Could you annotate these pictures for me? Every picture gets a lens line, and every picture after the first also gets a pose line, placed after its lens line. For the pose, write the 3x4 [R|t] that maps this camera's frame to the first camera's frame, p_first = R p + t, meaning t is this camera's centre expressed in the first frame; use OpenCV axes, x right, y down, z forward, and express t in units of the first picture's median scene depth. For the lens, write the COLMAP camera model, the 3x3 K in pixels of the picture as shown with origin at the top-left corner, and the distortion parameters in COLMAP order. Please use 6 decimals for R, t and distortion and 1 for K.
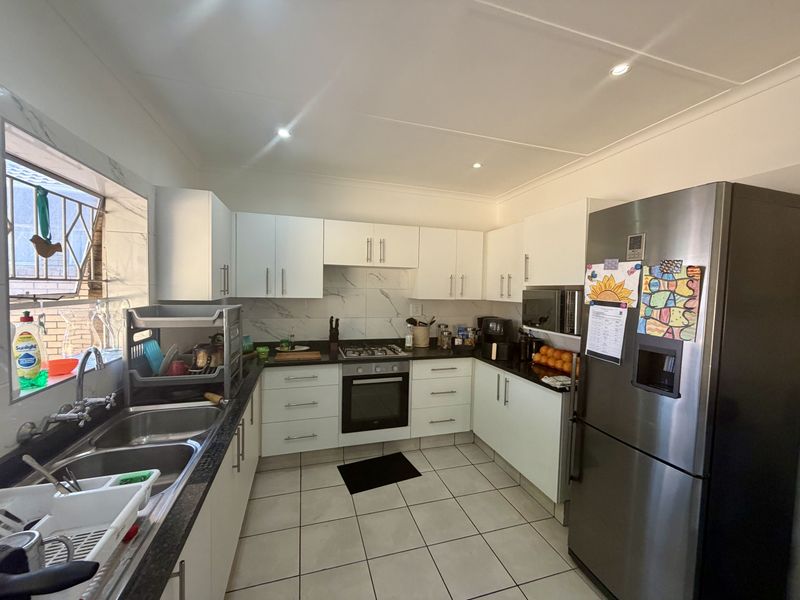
lens RADIAL K [[320.6, 0, 398.1], [0, 320.6, 298.8], [0, 0, 1]] dist [-0.000657, -0.000090]
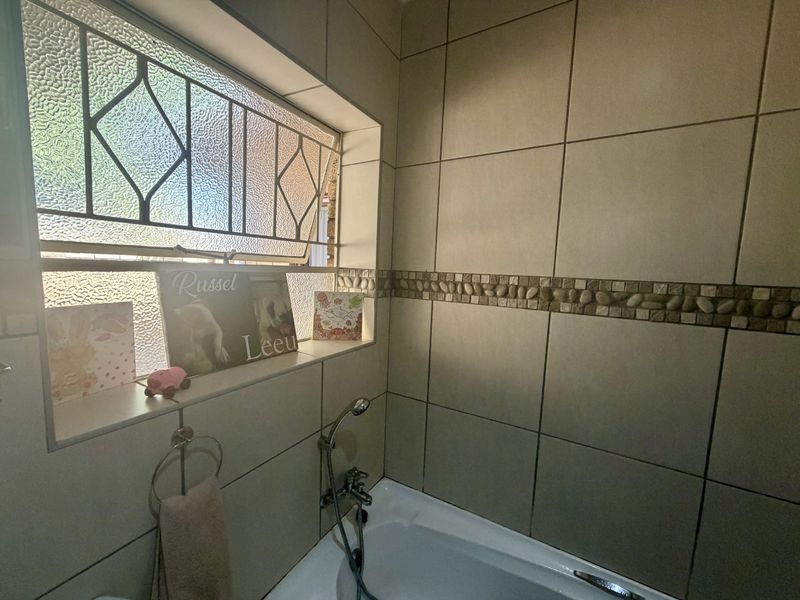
lens RADIAL K [[320.6, 0, 398.1], [0, 320.6, 298.8], [0, 0, 1]] dist [-0.000657, -0.000090]
pose [[0.672550, 0.157792, -0.723034, -0.263679], [-0.122207, 0.987272, 0.101784, -0.029859], [0.729892, 0.019905, 0.683273, 0.697671]]
